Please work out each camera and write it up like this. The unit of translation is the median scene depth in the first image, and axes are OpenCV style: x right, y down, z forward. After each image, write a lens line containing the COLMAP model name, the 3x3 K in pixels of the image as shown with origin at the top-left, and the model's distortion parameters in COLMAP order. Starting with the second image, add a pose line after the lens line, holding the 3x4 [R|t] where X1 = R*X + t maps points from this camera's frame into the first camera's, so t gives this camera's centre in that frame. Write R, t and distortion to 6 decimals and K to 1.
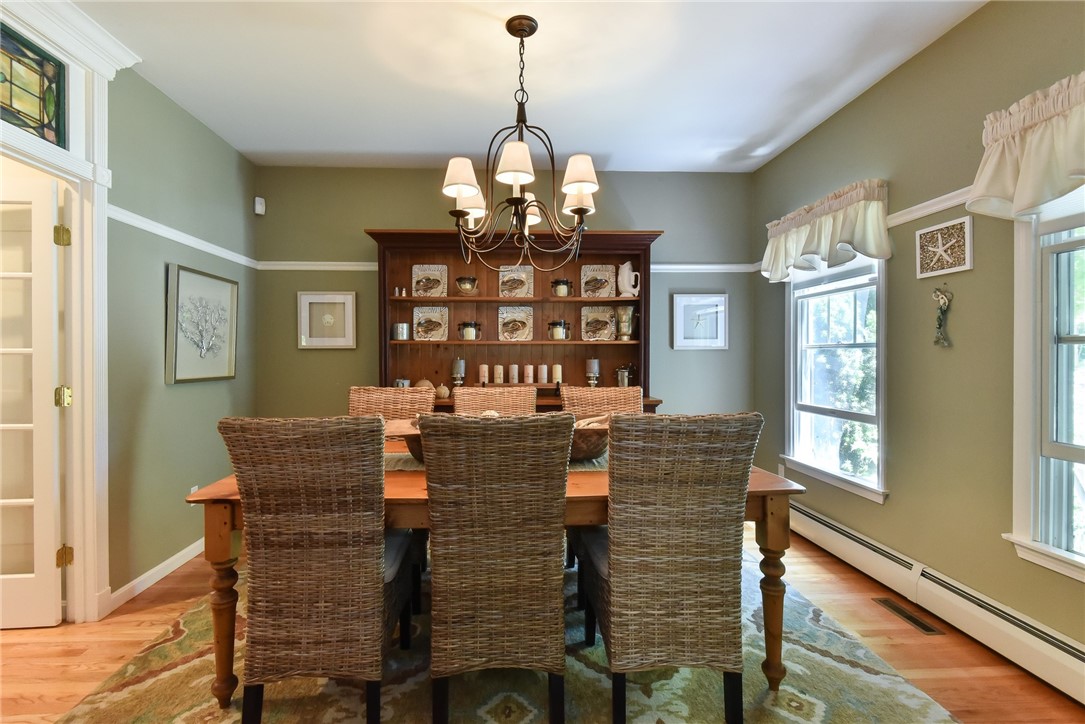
lens RADIAL K [[540.8, 0, 546.2], [0, 540.8, 360.2], [0, 0, 1]] dist [-0.003063, -0.000417]
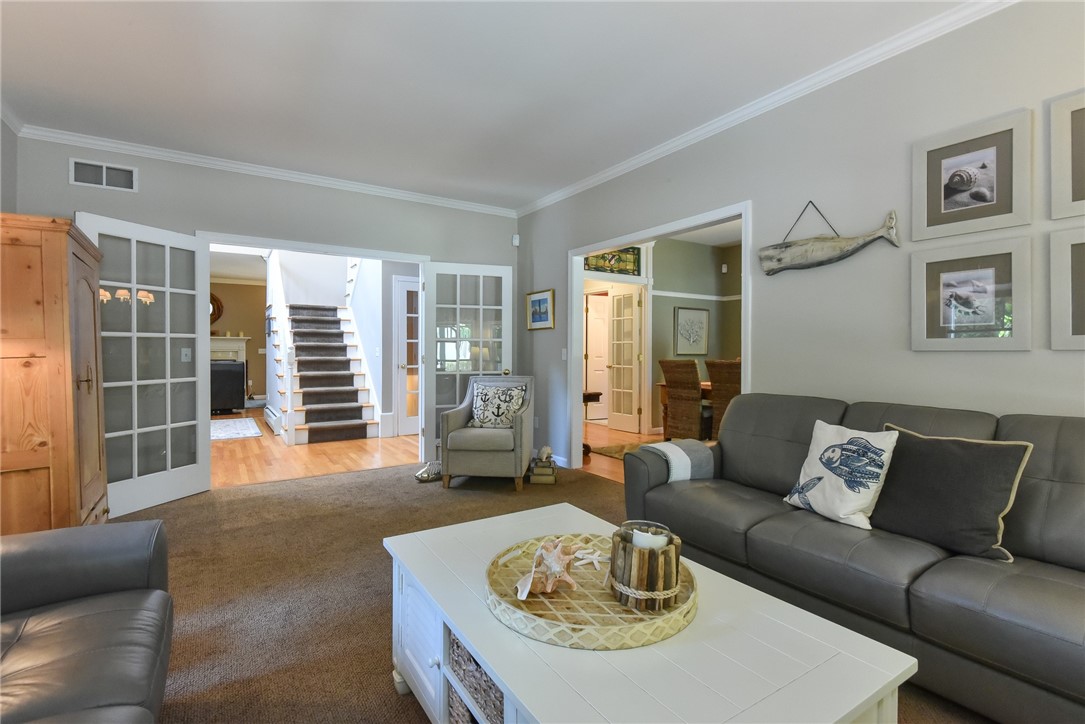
lens RADIAL K [[505.4, 0, 542.7], [0, 505.4, 355.3], [0, 0, 1]] dist [-0.004248, -0.000474]
pose [[0.530576, 0.013564, -0.847529, 1.187082], [-0.009386, 0.999905, 0.010127, 0.032783], [0.847585, 0.002581, 0.530653, -0.937529]]
